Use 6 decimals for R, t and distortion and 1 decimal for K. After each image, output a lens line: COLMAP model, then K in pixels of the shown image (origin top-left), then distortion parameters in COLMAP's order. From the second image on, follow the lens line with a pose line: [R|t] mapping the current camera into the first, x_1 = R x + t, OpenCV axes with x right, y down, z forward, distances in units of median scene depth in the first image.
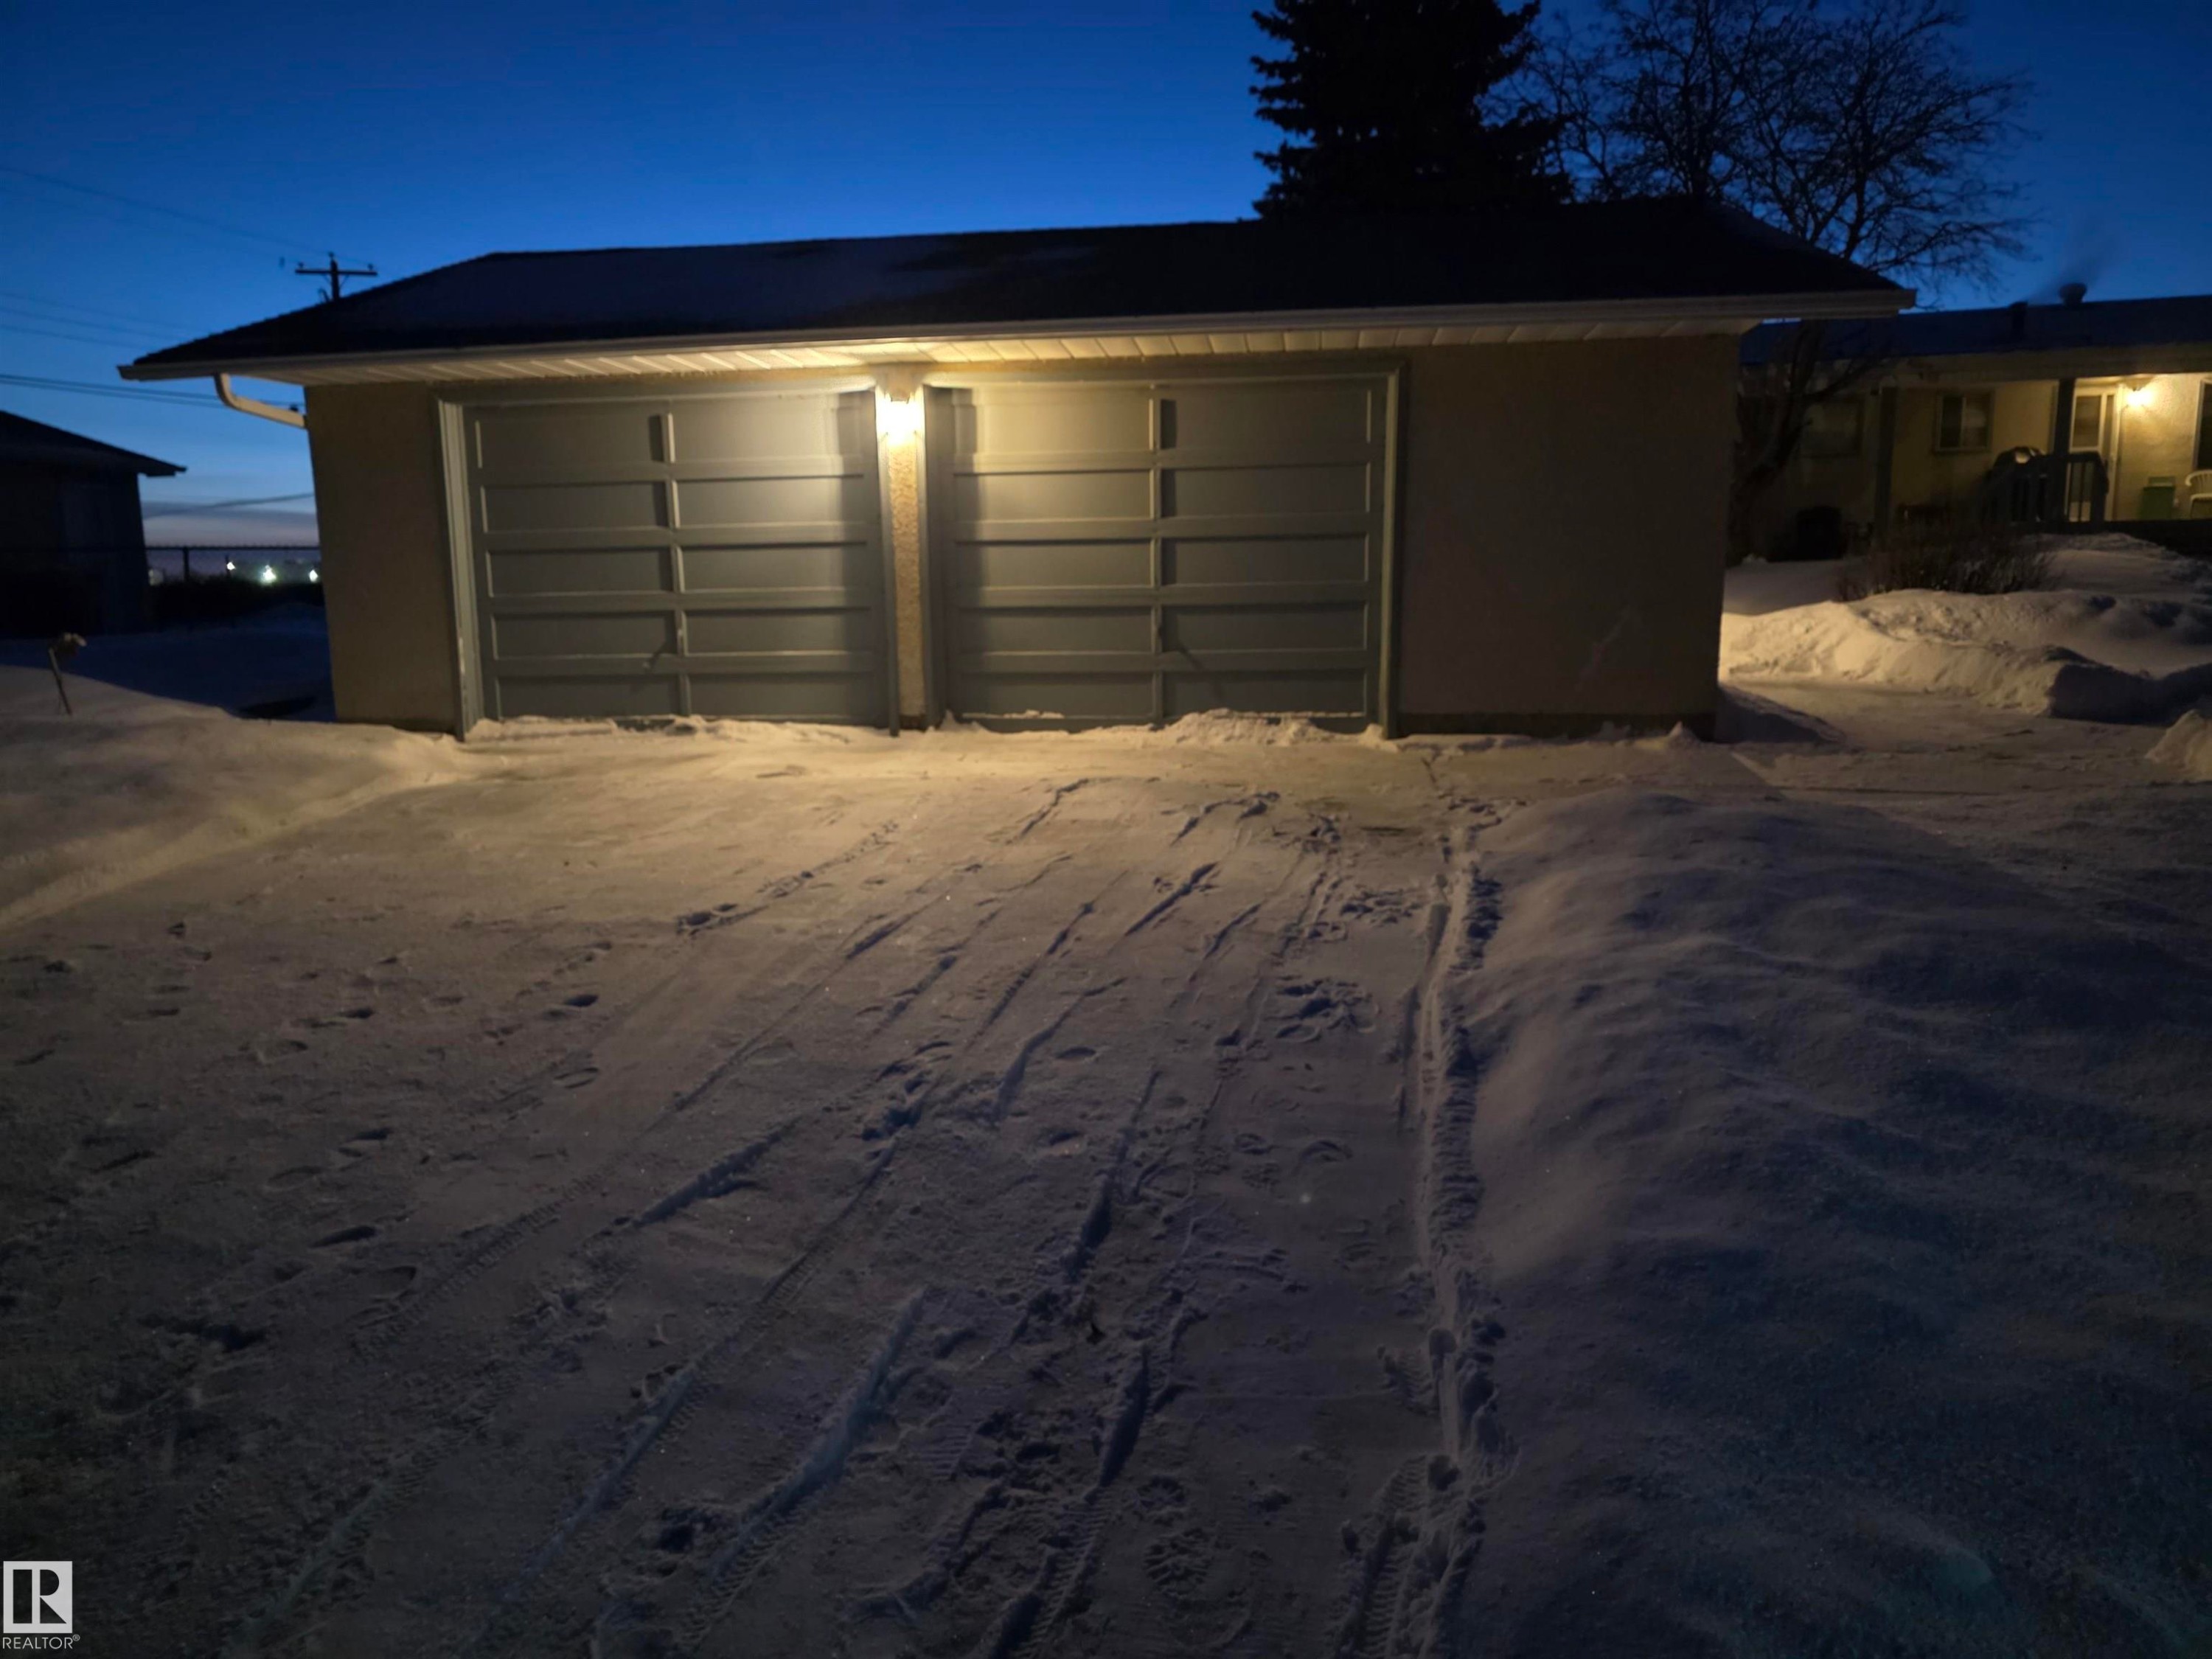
lens RADIAL K [[1520.2, 0, 1110.0], [0, 1520.2, 793.1], [0, 0, 1]] dist [0.068059, -0.069579]
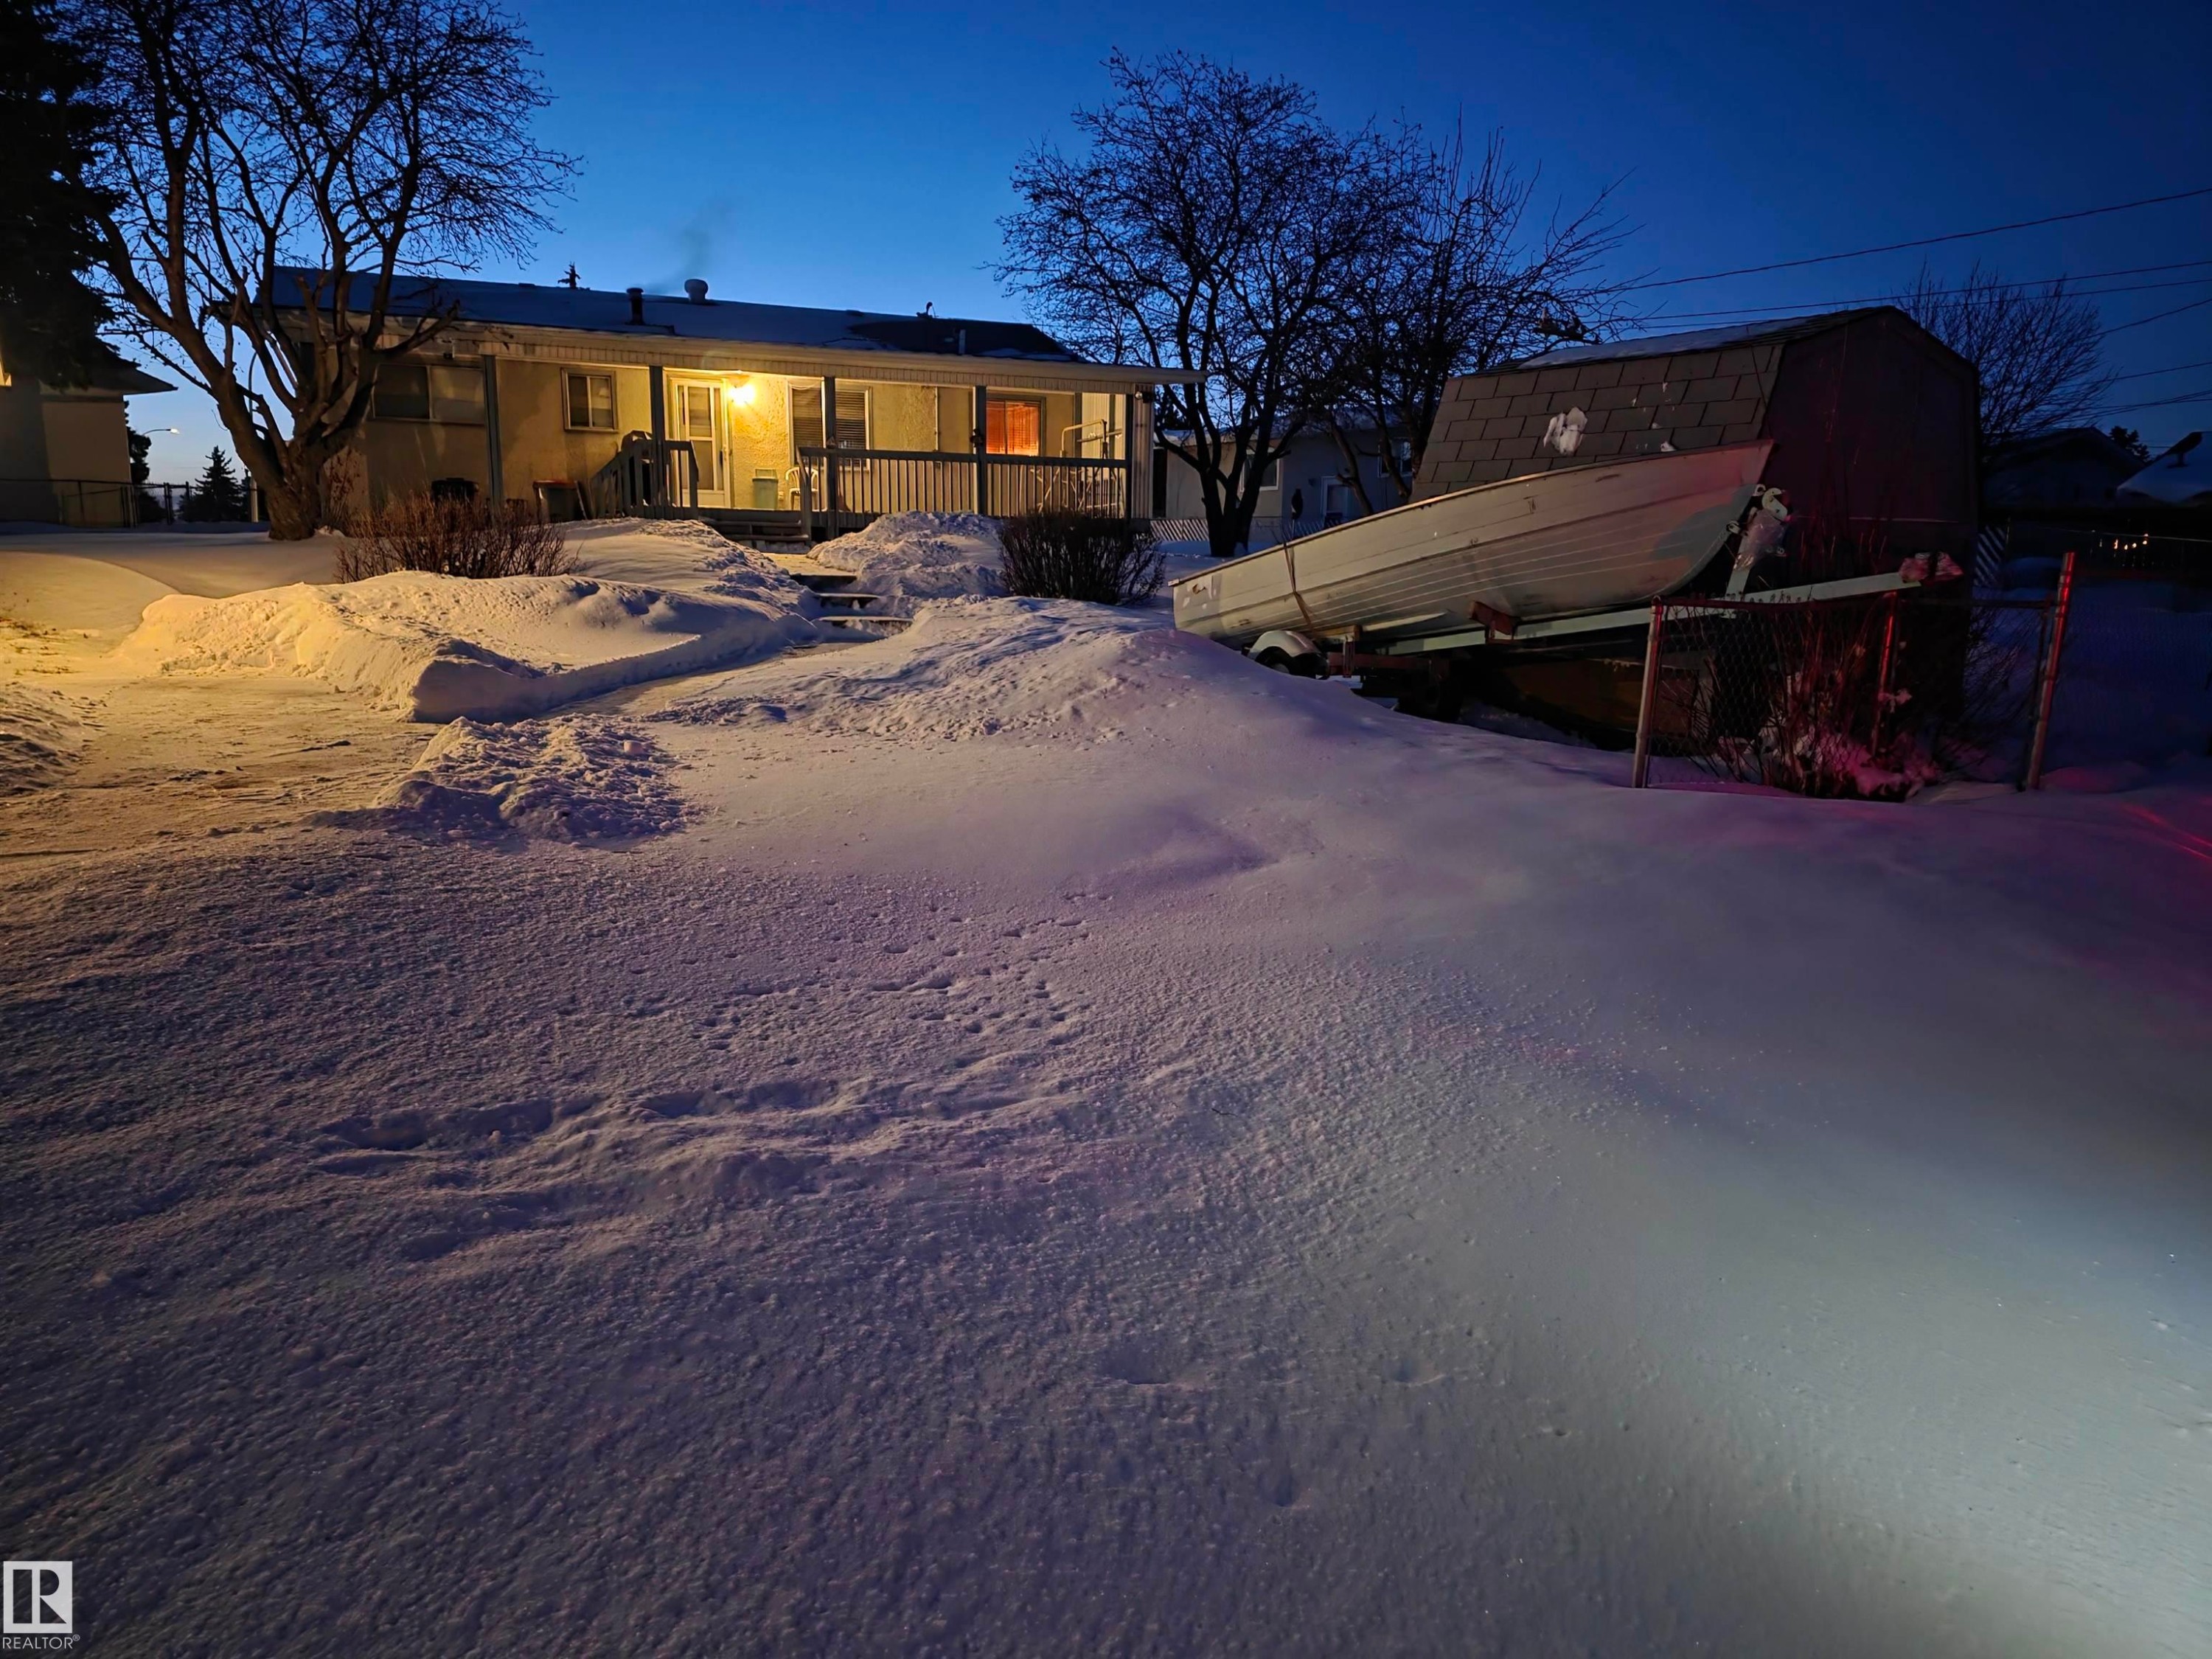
lens RADIAL K [[1514.2, 0, 1106.6], [0, 1514.2, 803.7], [0, 0, 1]] dist [0.100965, -0.110093]
pose [[0.754236, -0.086229, 0.650917, 0.212656], [0.070506, 0.996243, 0.050279, -0.011720], [-0.652807, 0.007971, 0.757482, 0.046410]]
